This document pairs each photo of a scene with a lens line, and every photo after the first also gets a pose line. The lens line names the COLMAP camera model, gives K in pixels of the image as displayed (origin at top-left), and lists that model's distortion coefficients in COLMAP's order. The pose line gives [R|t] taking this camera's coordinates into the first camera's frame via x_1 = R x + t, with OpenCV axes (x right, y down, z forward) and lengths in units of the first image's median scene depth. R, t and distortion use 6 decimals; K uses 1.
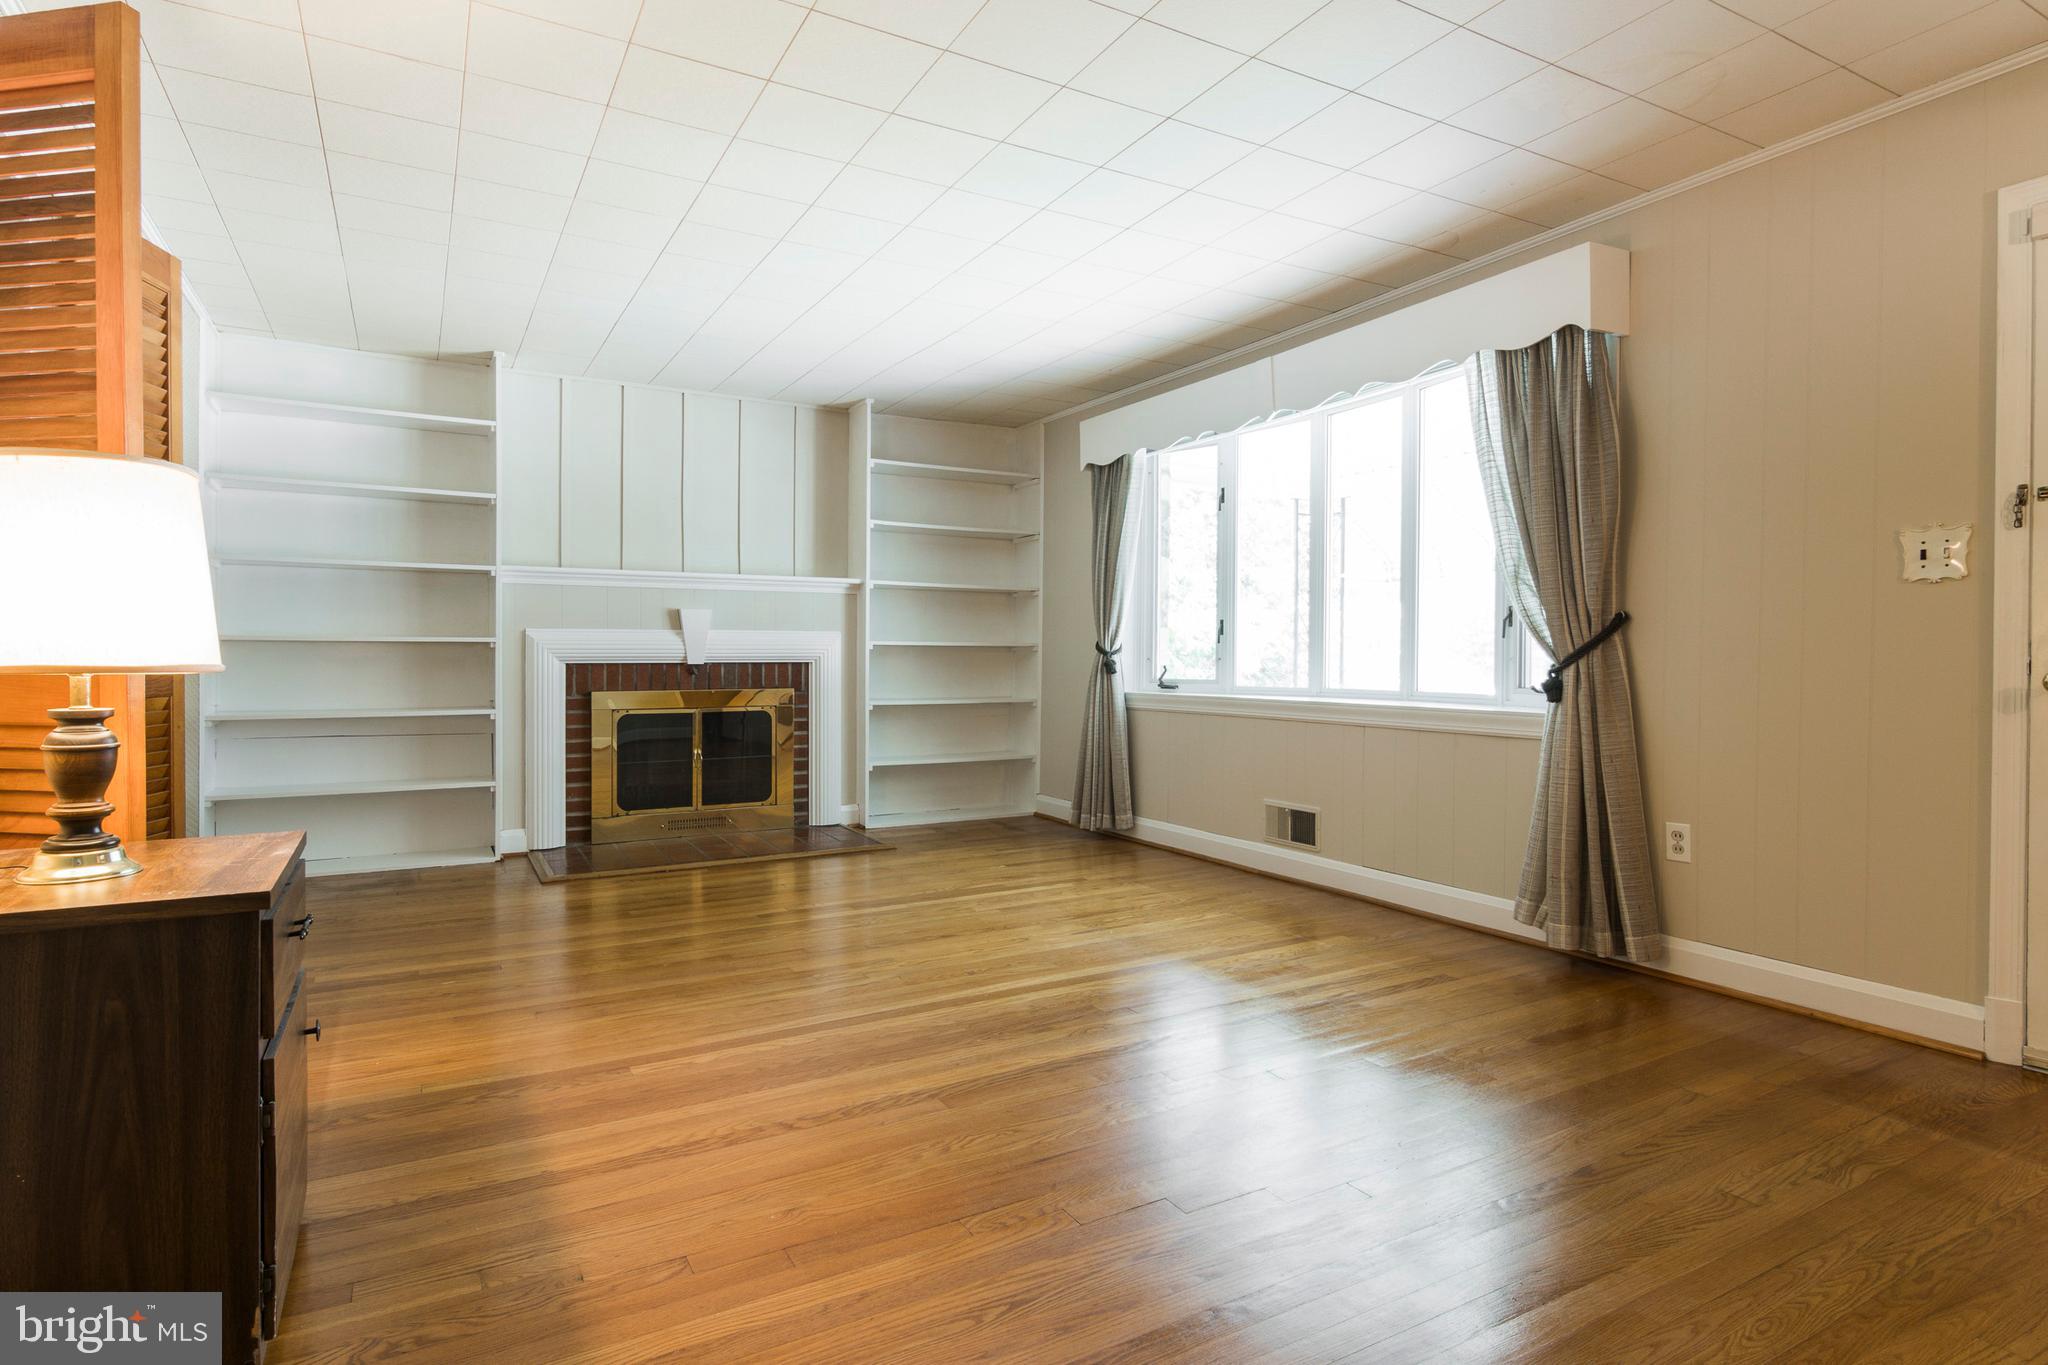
lens RADIAL K [[1024.1, 0, 1018.9], [0, 1024.1, 673.5], [0, 0, 1]] dist [0.024867, -0.016781]
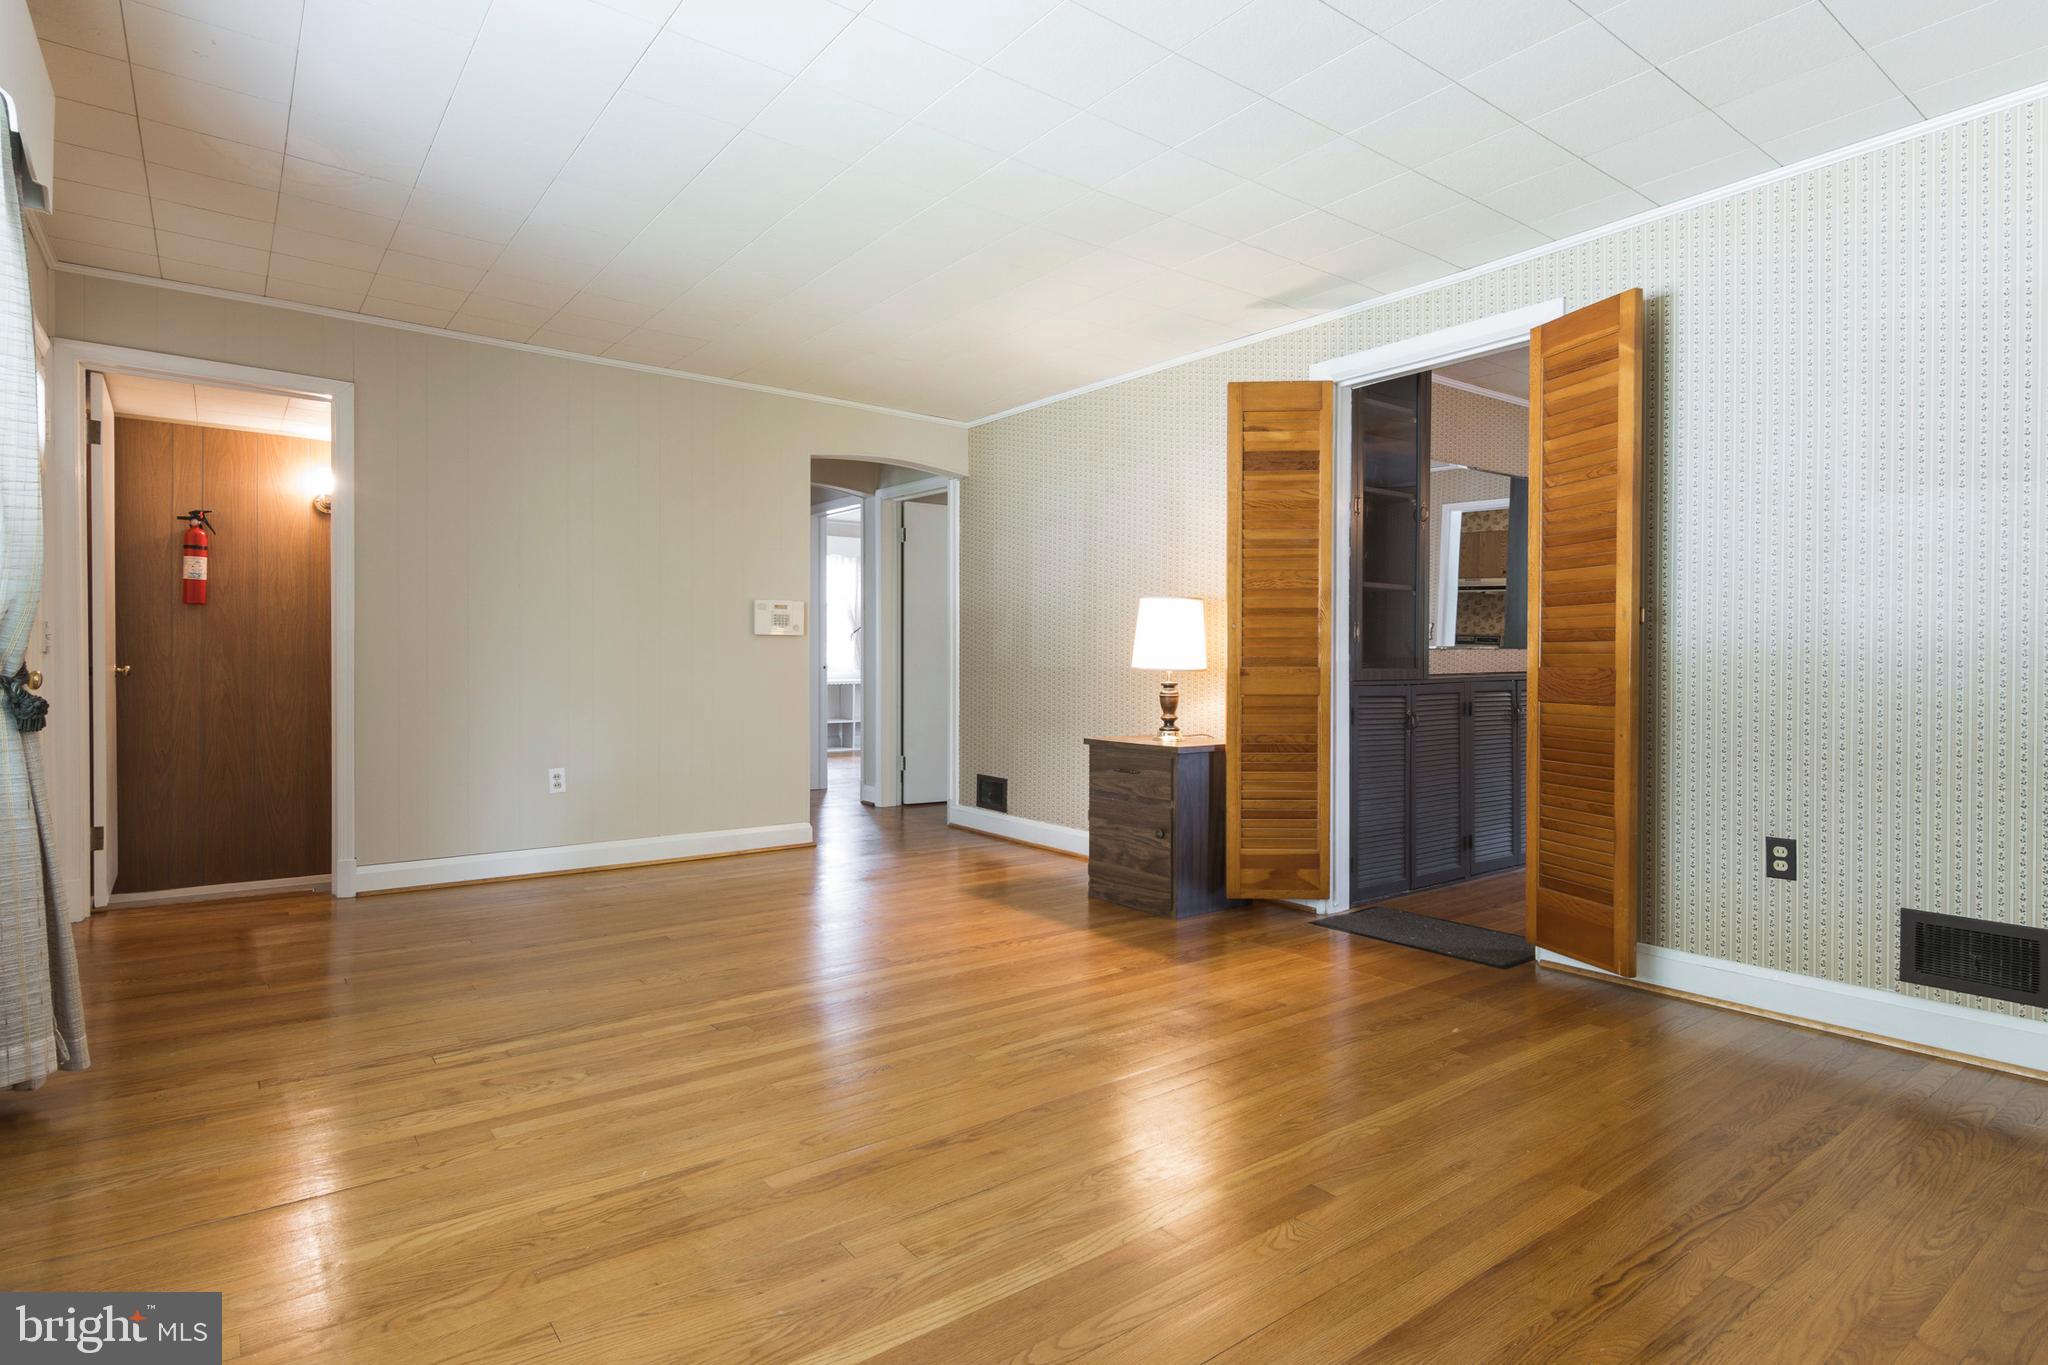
lens RADIAL K [[1054.5, 0, 937.1], [0, 1054.5, 661.1], [0, 0, 1]] dist [0.022191, 0.000228]
pose [[-0.998393, -0.003870, -0.056545, -0.025355], [-0.005210, 0.999709, 0.023568, -0.028933], [0.056437, 0.023825, -0.998122, 1.182803]]
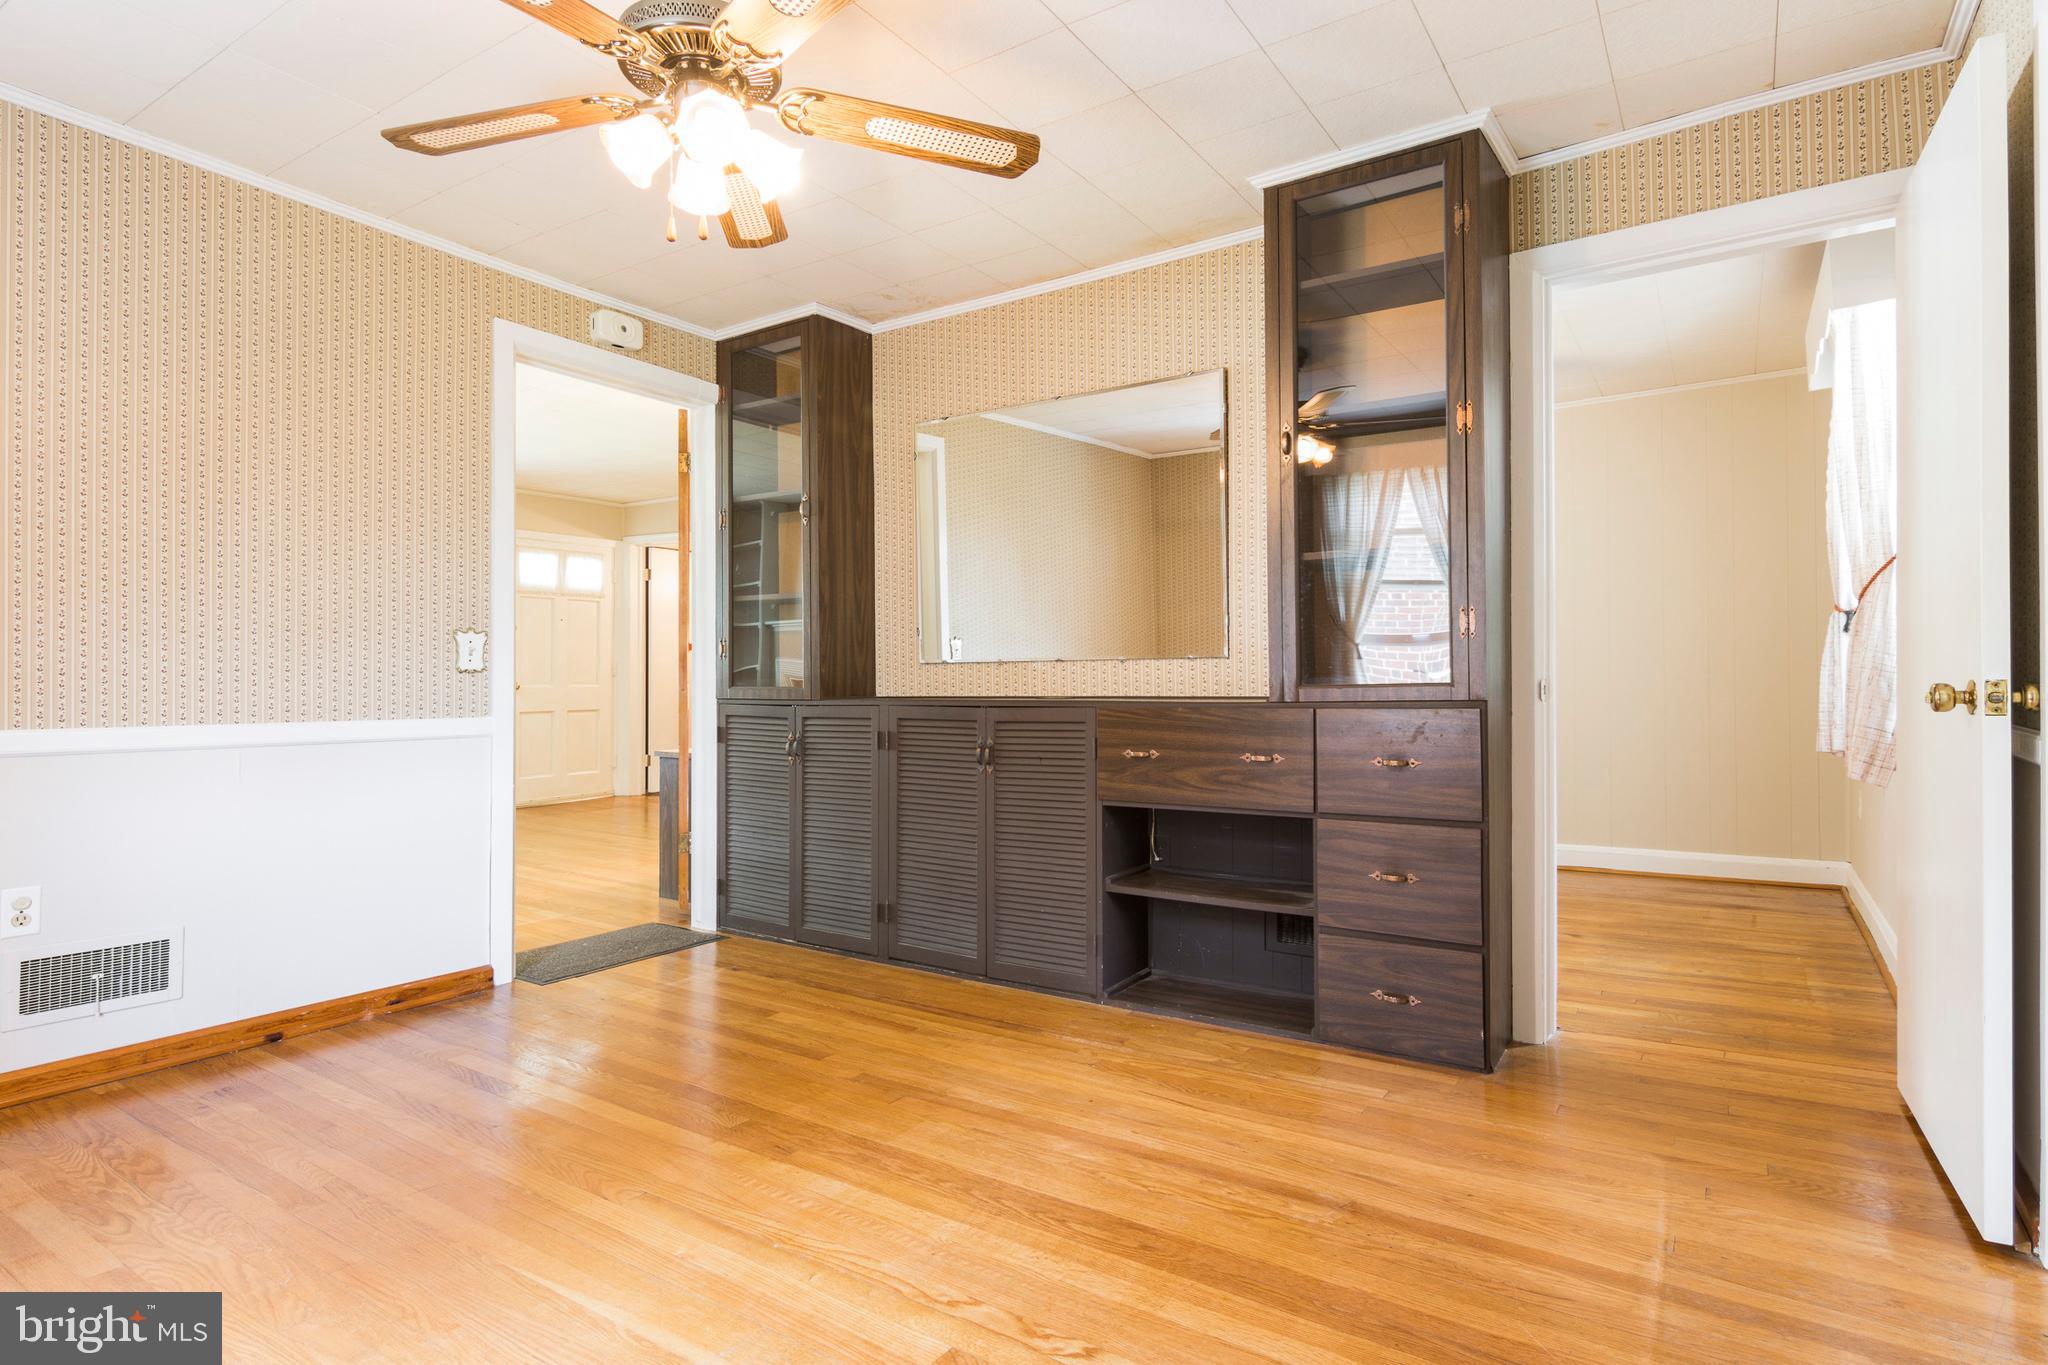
lens RADIAL K [[1045.9, 0, 1030.8], [0, 1045.9, 664.8], [0, 0, 1]] dist [0.021139, -0.015565]
pose [[-0.426974, 0.007374, 0.904234, -1.290310], [0.016034, 0.999871, -0.000583, -0.016633], [-0.904122, 0.014249, -0.427037, 0.461523]]
